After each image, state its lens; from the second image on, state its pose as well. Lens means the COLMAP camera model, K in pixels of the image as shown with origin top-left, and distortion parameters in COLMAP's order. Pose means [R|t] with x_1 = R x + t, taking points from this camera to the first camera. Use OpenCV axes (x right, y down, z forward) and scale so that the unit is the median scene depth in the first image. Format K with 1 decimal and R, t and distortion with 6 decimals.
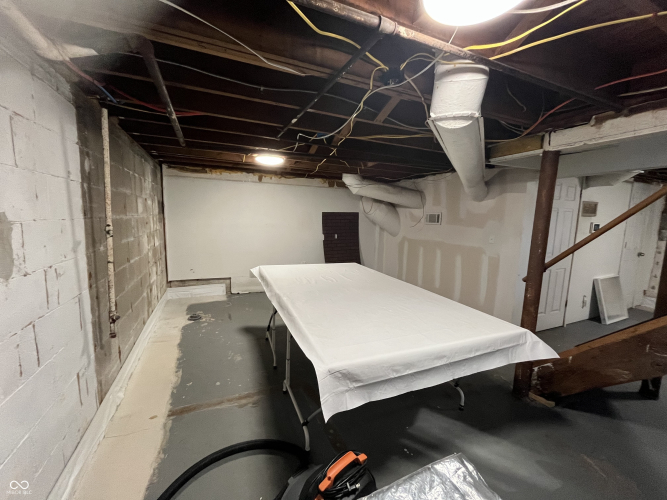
lens RADIAL K [[269.7, 0, 332.3], [0, 269.7, 247.2], [0, 0, 1]] dist [-0.002203, -0.001131]
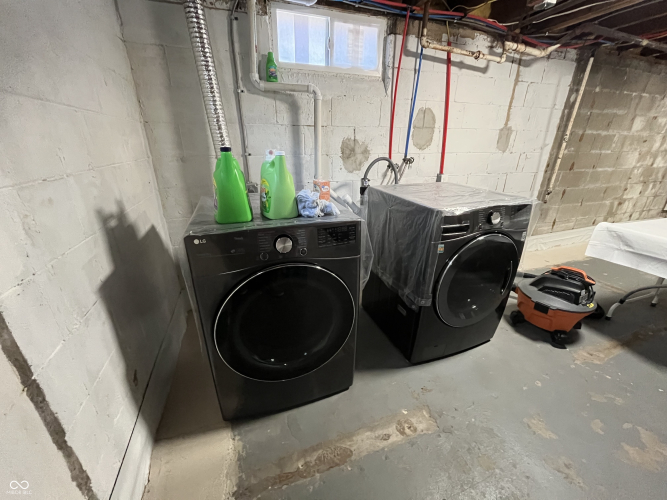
lens RADIAL K [[269.7, 0, 332.1], [0, 269.7, 249.1], [0, 0, 1]] dist [-0.002203, -0.001131]
pose [[-0.075076, 0.345683, -0.935343, 1.175784], [-0.121329, 0.927855, 0.352654, 0.176686], [0.989769, 0.139960, -0.027719, -0.338475]]
